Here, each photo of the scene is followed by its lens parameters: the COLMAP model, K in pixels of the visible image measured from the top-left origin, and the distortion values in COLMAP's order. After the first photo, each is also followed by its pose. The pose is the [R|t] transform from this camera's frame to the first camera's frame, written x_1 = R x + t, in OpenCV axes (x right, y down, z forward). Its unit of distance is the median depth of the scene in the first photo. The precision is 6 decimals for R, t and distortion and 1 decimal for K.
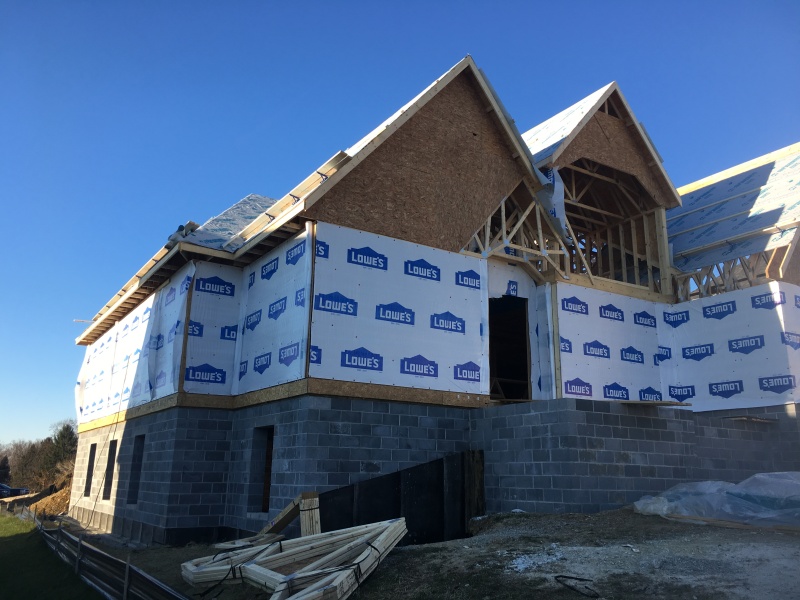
lens RADIAL K [[683.2, 0, 409.7], [0, 683.2, 275.9], [0, 0, 1]] dist [0.073288, -0.082552]
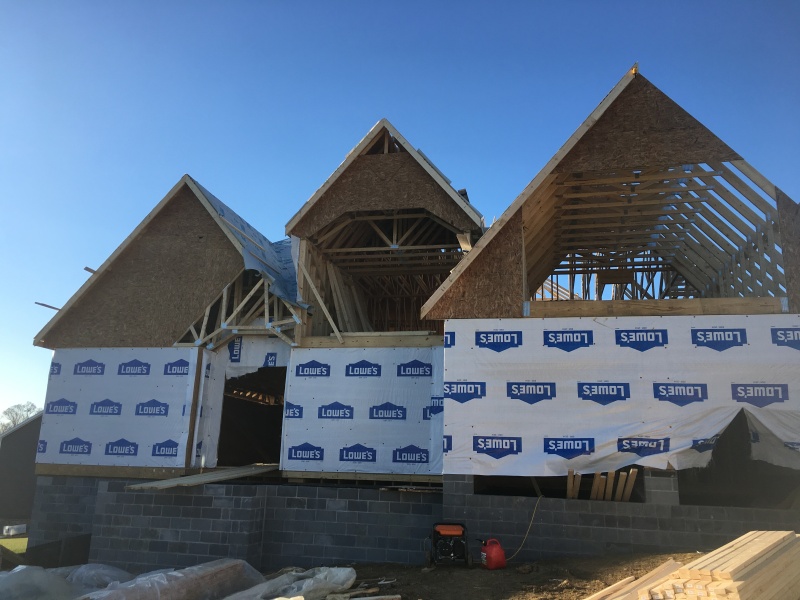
lens RADIAL K [[683.2, 0, 412.8], [0, 683.2, 278.0], [0, 0, 1]] dist [0.073288, -0.082552]
pose [[0.695986, -0.181775, -0.694667, 1.238593], [0.179505, 0.980755, -0.076791, 0.017084], [0.695257, -0.071251, 0.715221, 0.444899]]
